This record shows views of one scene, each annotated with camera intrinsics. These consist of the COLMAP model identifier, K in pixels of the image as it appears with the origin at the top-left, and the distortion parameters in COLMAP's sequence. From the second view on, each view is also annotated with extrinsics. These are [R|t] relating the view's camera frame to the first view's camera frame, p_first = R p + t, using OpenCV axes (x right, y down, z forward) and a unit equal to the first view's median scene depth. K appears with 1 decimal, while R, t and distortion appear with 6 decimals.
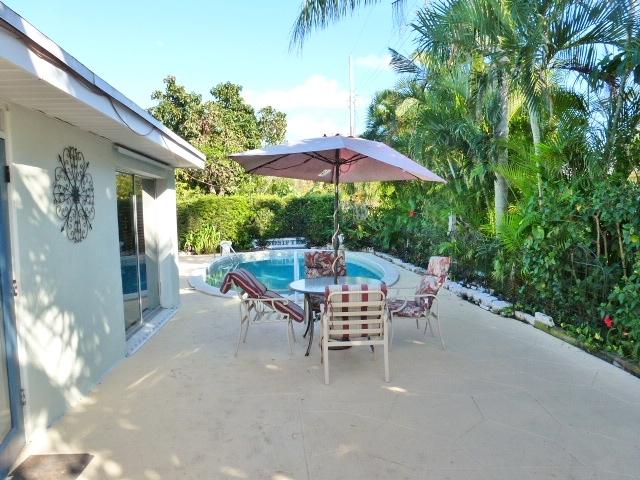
lens RADIAL K [[469.4, 0, 320.0], [0, 469.4, 240.0], [0, 0, 1]] dist [-0.059045, 0.022077]
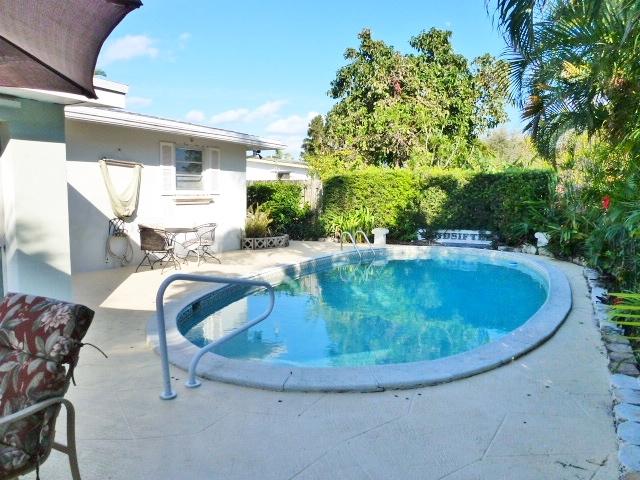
lens RADIAL K [[469.4, 0, 320.0], [0, 469.4, 240.0], [0, 0, 1]] dist [-0.059045, 0.022077]
pose [[0.839264, 0.085501, -0.536960, 0.124482], [-0.062579, 0.996185, 0.060814, -0.018777], [0.540111, -0.017437, 0.841413, 0.291913]]
